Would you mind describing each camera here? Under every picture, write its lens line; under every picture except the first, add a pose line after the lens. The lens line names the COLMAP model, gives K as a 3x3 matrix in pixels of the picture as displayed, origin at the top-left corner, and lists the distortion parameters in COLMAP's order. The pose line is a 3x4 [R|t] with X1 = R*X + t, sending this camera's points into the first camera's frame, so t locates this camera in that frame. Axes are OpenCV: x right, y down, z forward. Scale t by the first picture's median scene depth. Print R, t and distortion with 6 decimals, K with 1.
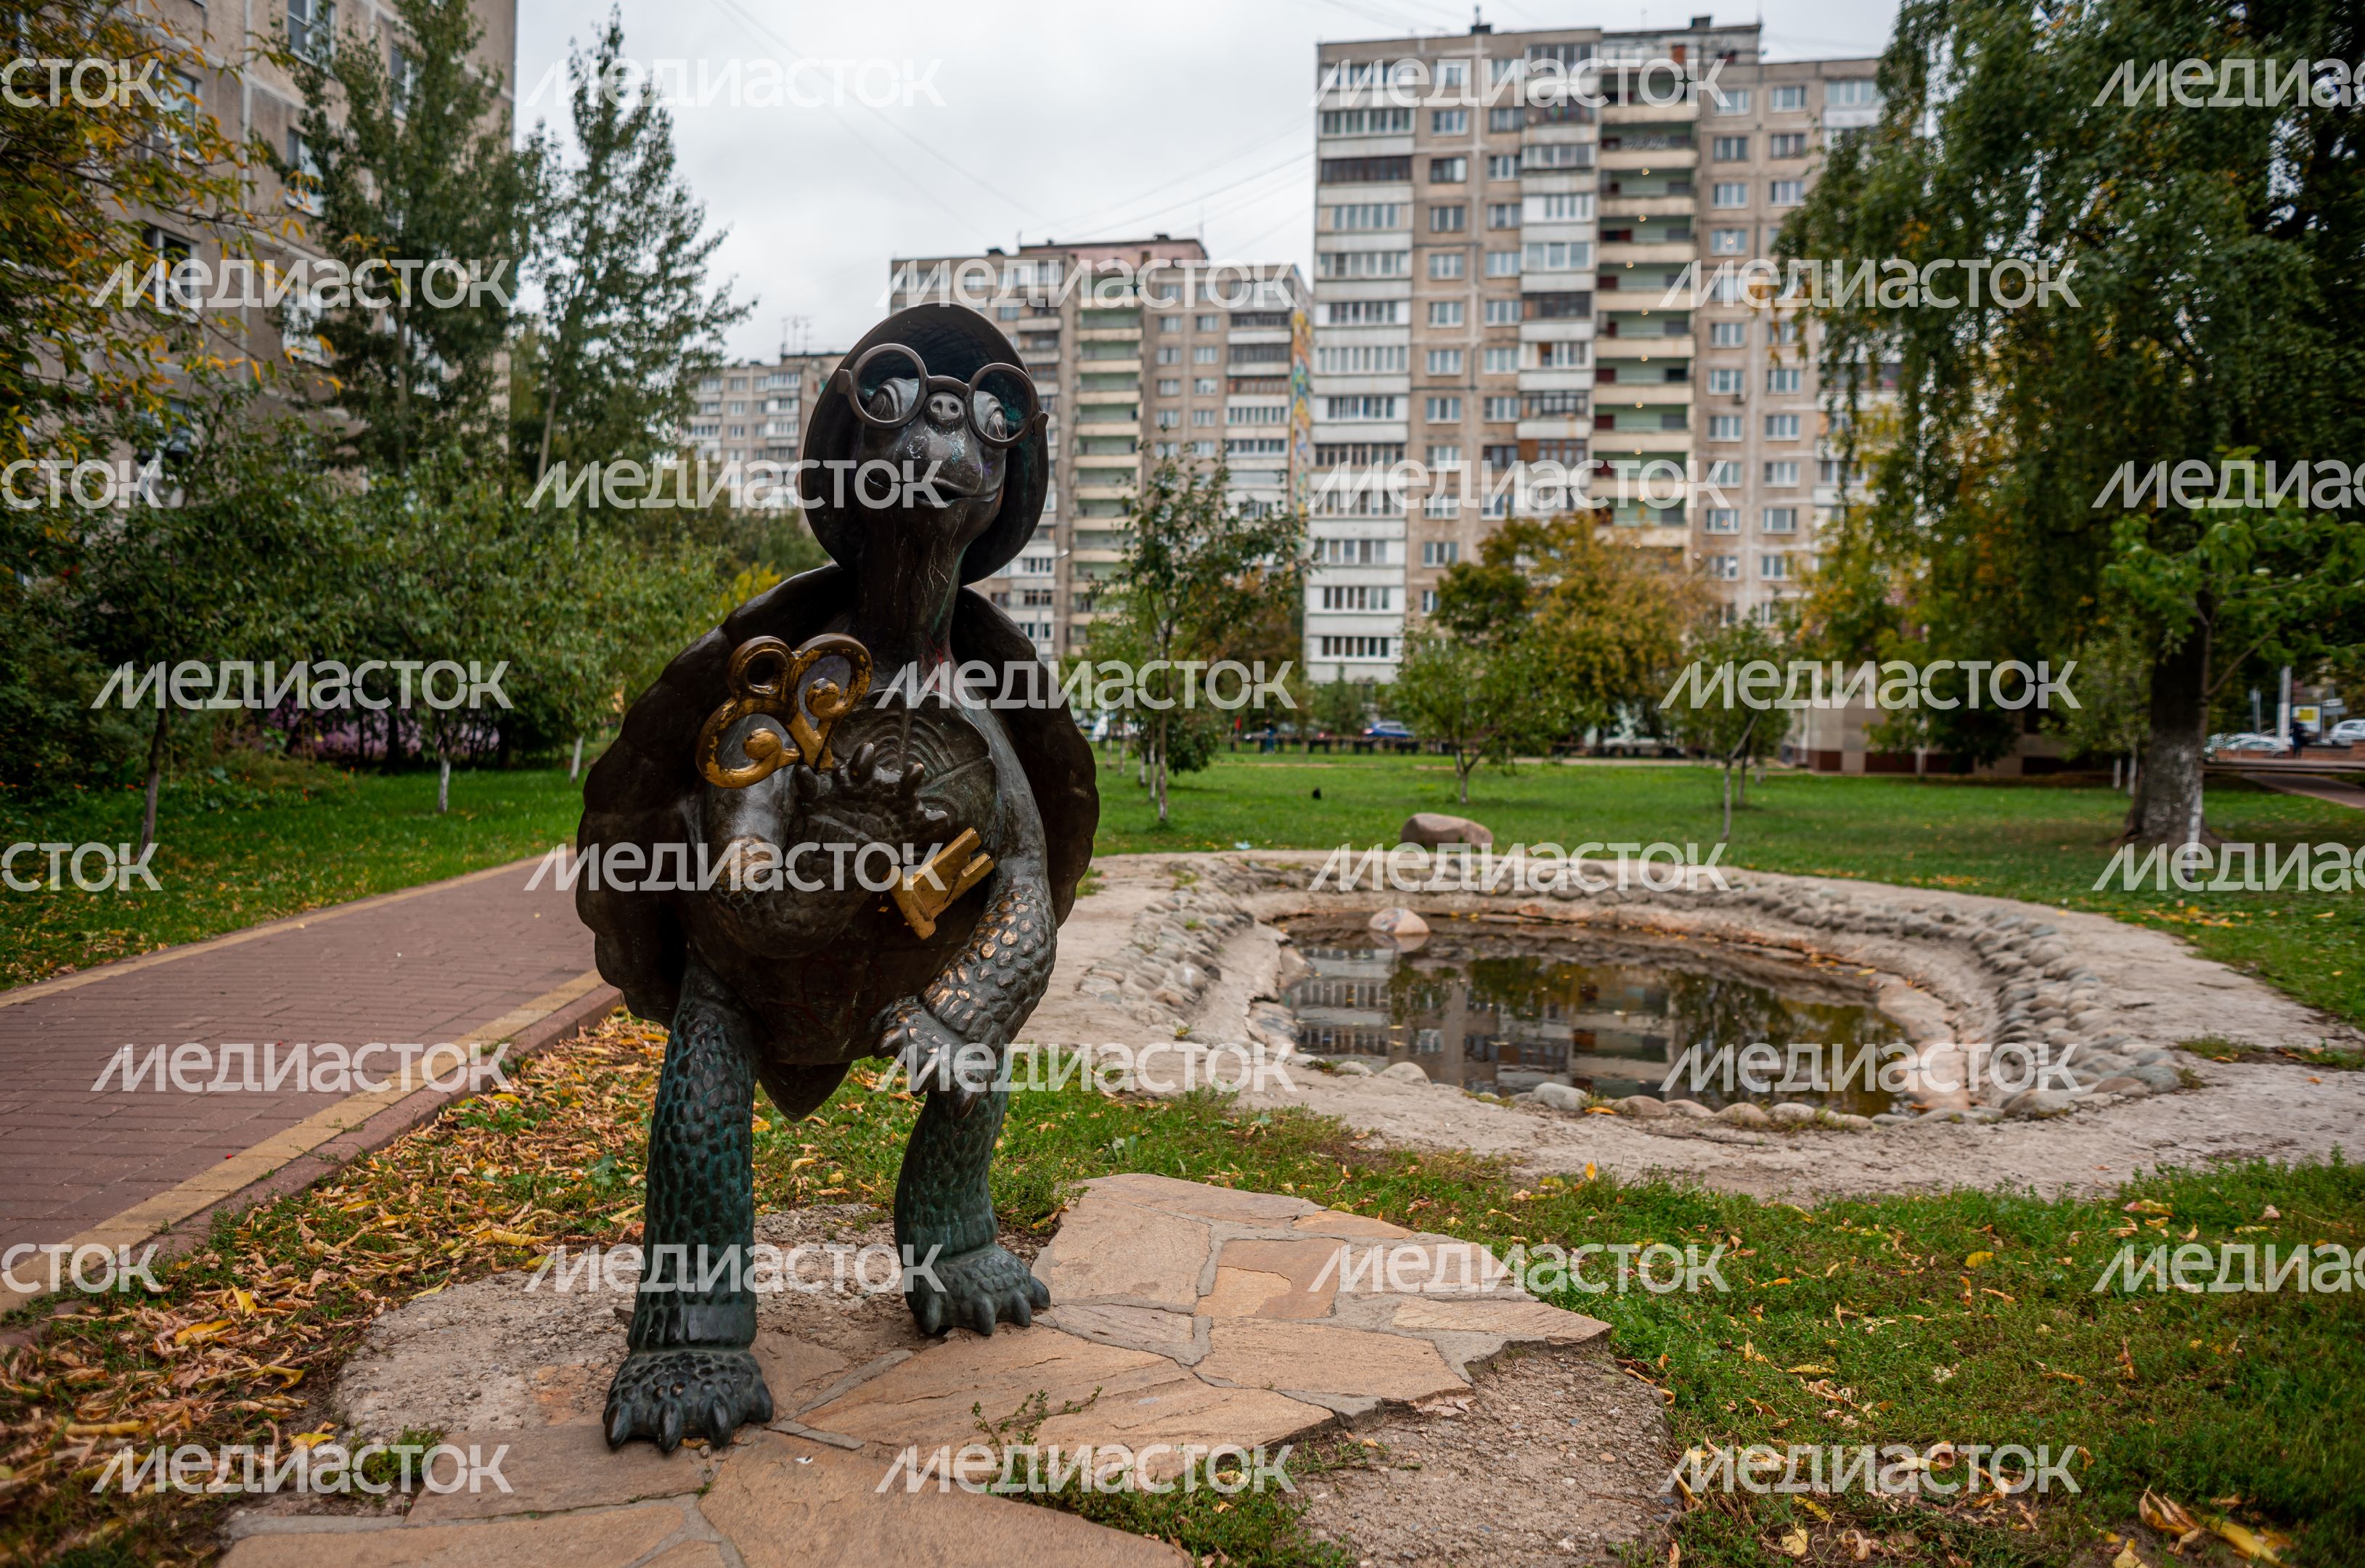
lens RADIAL K [[1618.5, 0, 1182.5], [0, 1618.5, 784.0], [0, 0, 1]] dist [-0.094024, 0.078392]
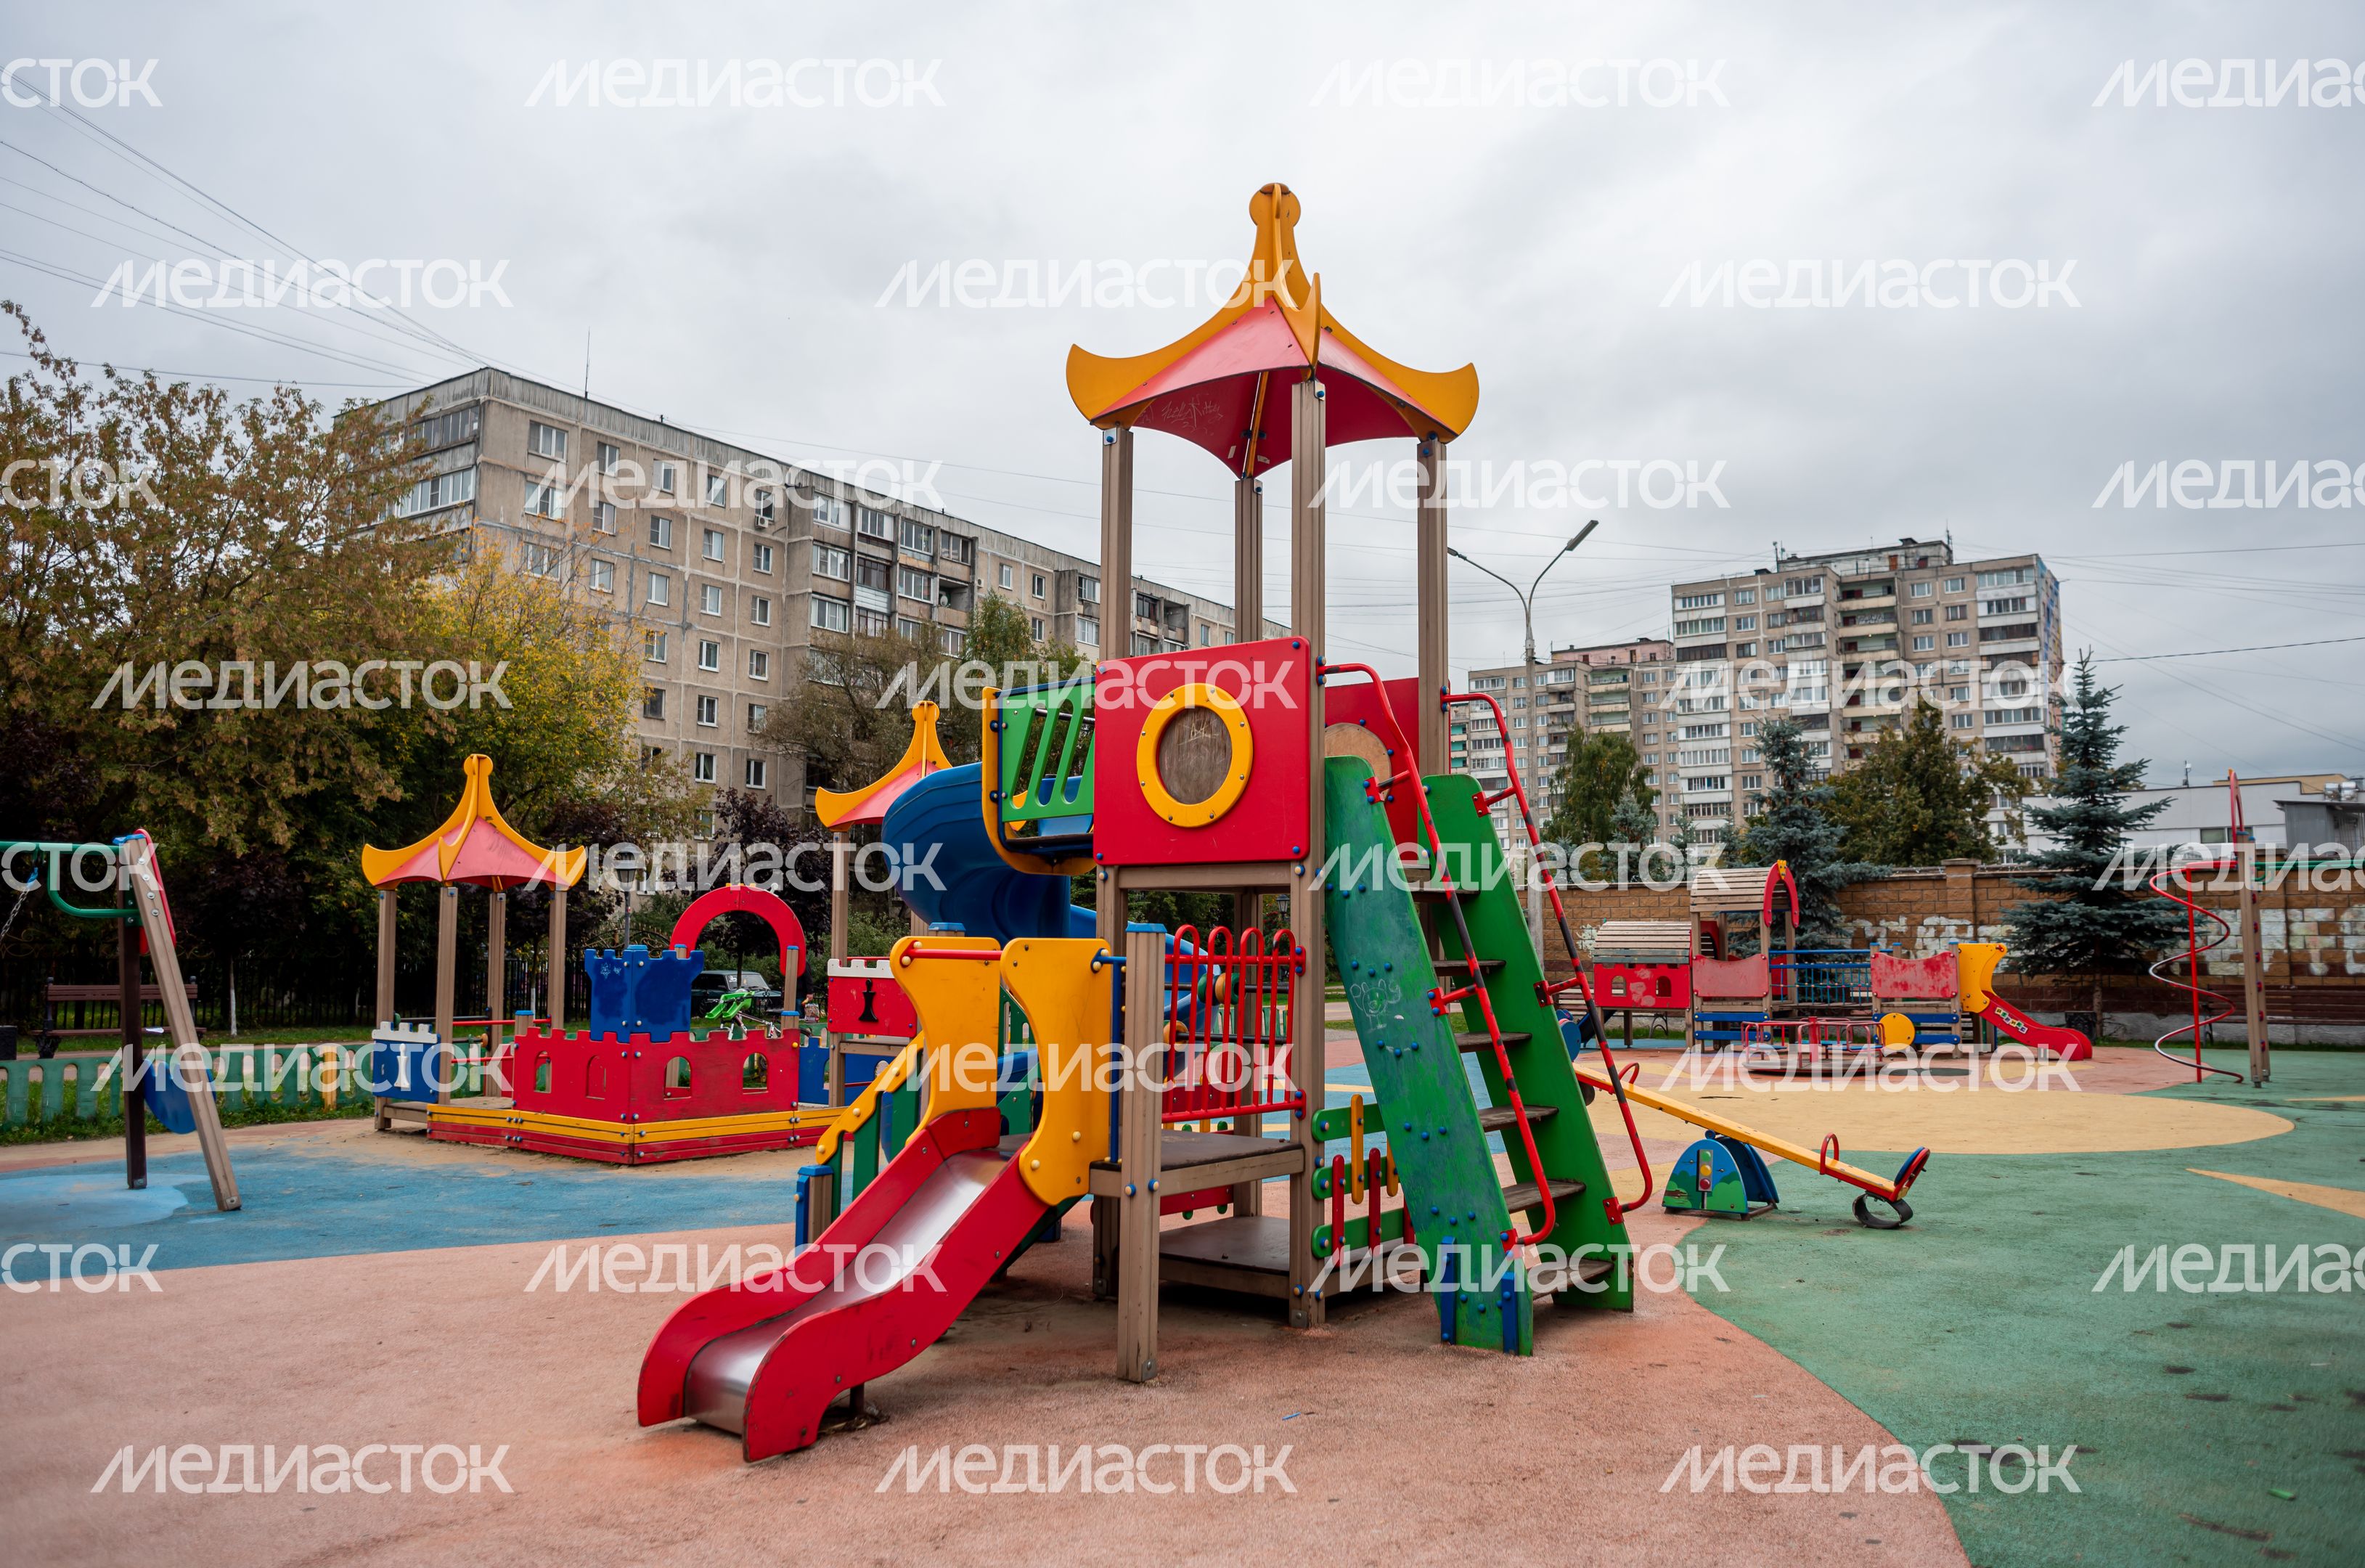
lens RADIAL K [[1618.5, 0, 1182.5], [0, 1618.5, 784.0], [0, 0, 1]] dist [-0.094024, 0.078392]
pose [[0.920472, -0.061817, -0.385888, 0.296122], [0.002078, 0.988171, -0.153342, 0.044548], [0.390802, 0.140345, 0.909713, -0.961951]]
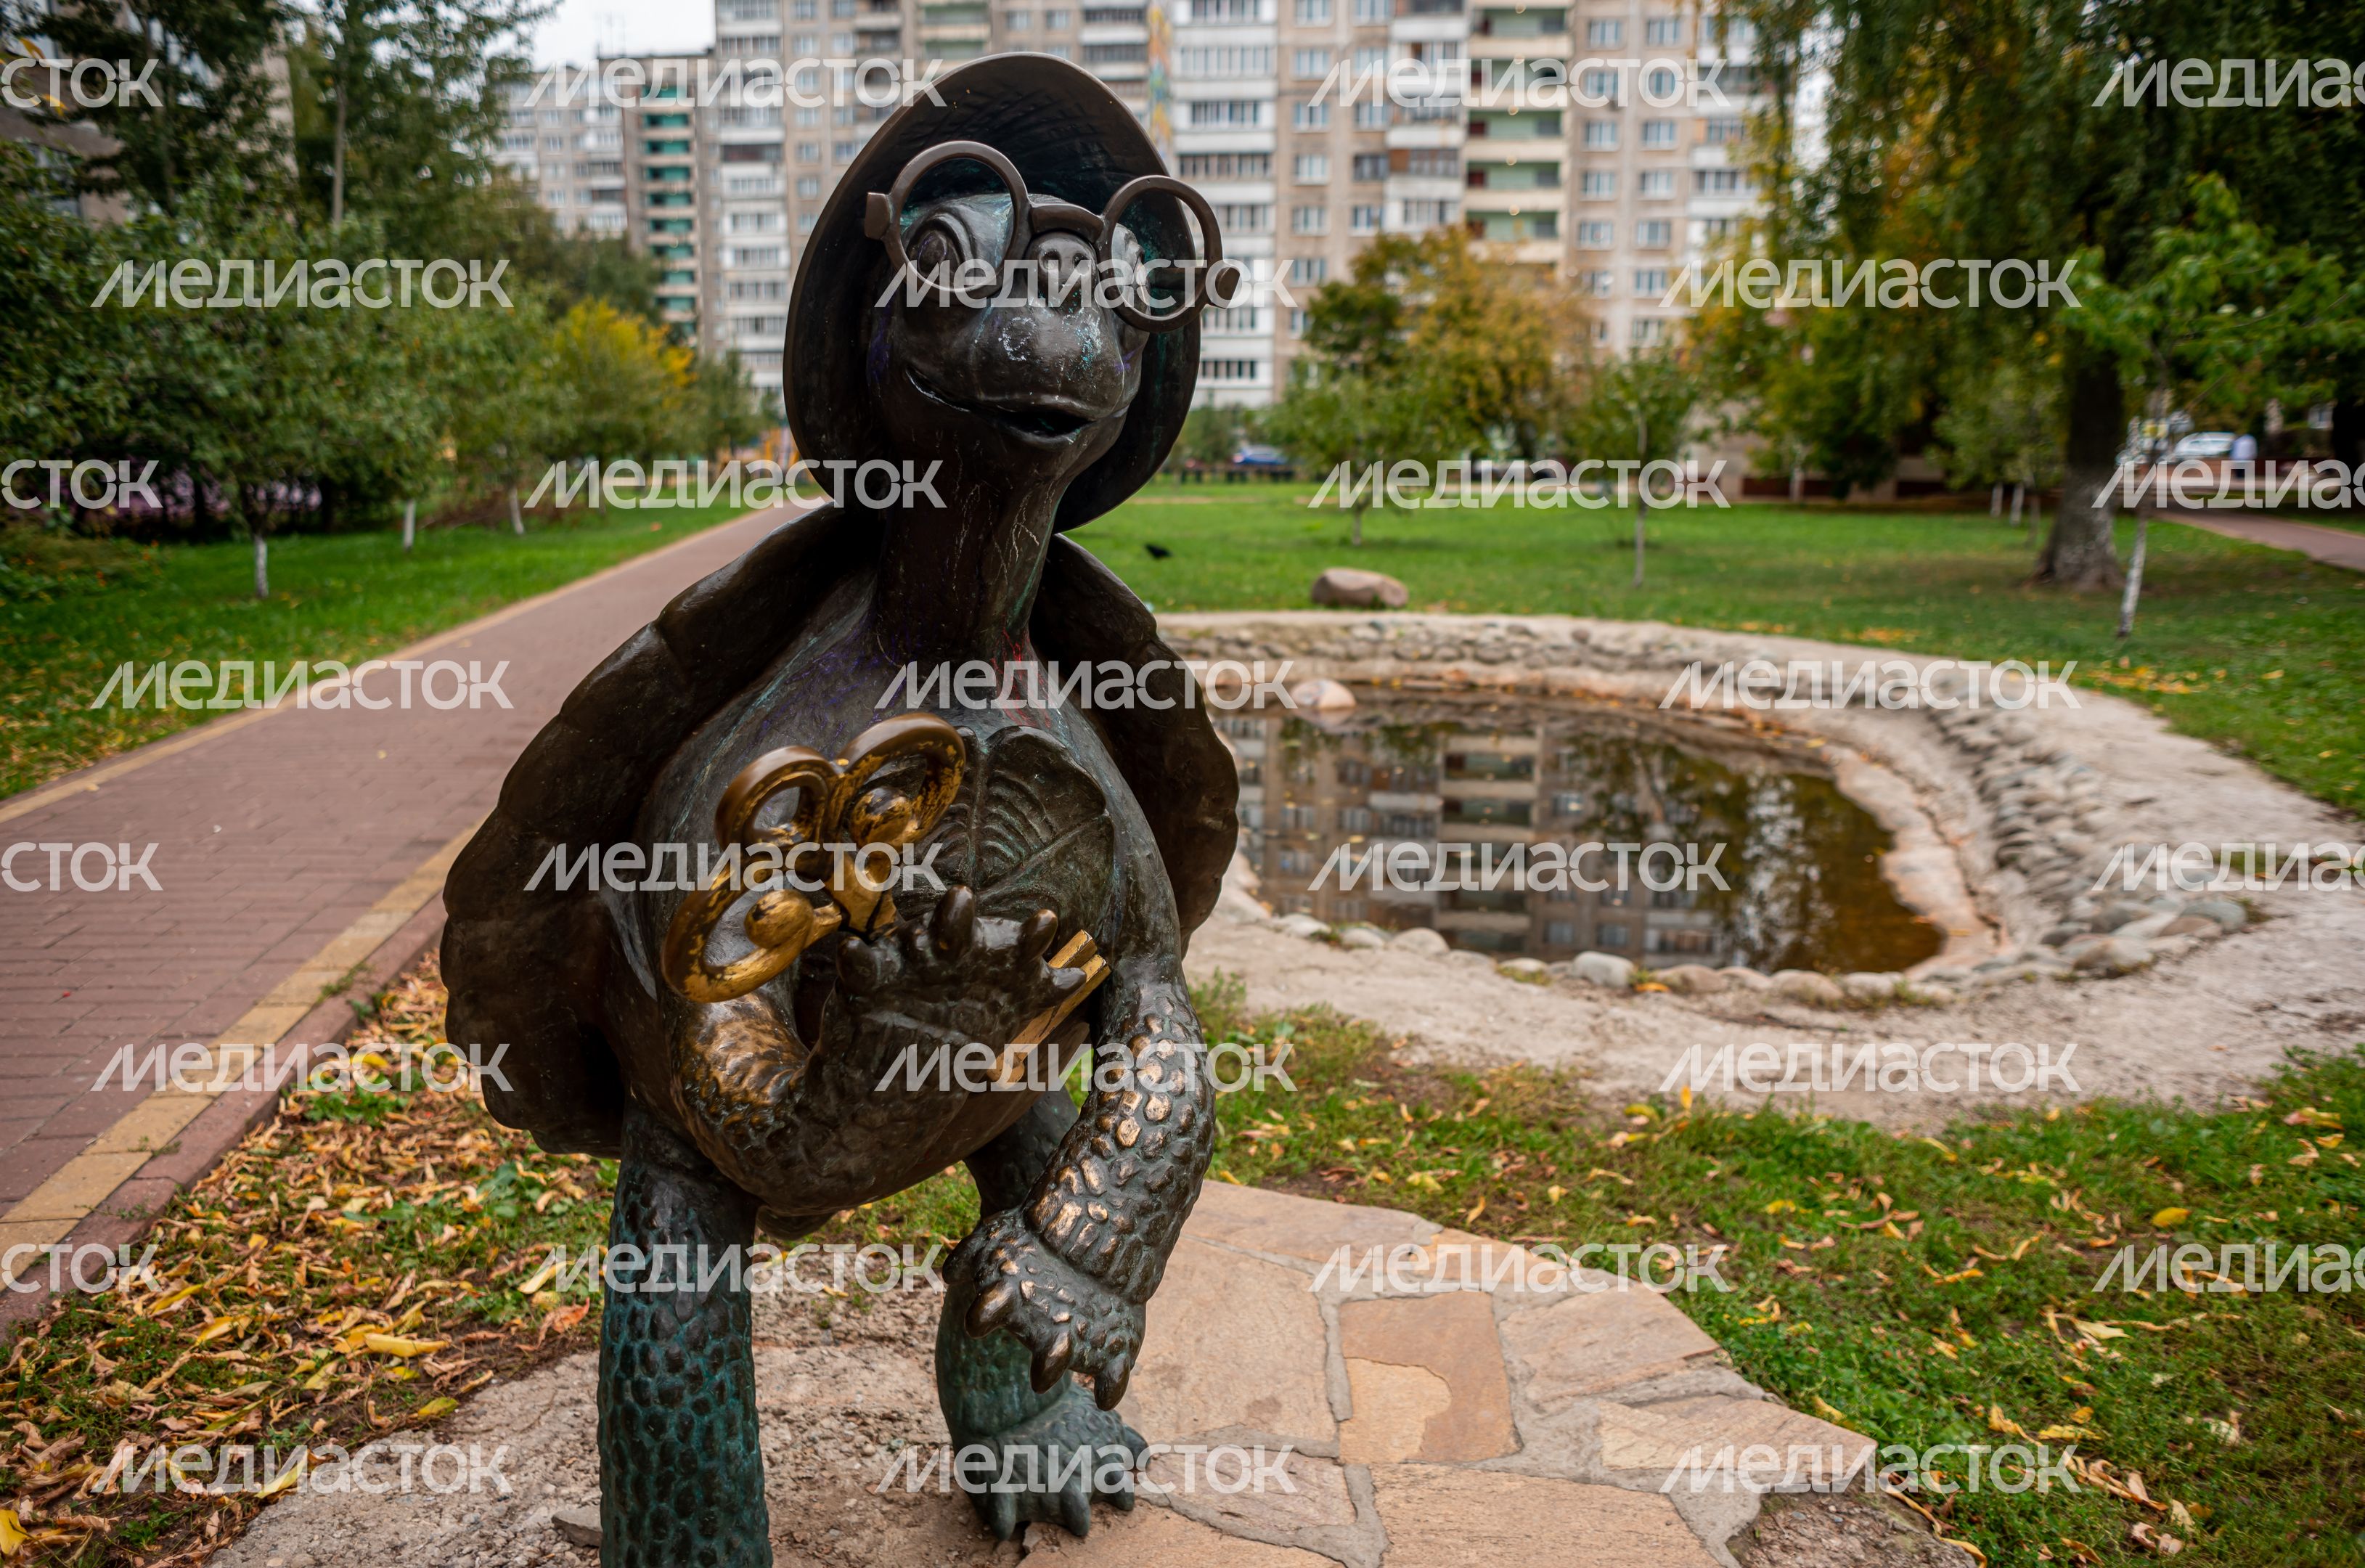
lens RADIAL K [[1618.5, 0, 1182.5], [0, 1618.5, 784.0], [0, 0, 1]] dist [-0.094024, 0.078392]
pose [[0.996133, -0.035057, 0.080564, -0.004138], [0.021012, 0.985396, 0.168978, -0.003972], [-0.085311, -0.166631, 0.982322, 0.011383]]
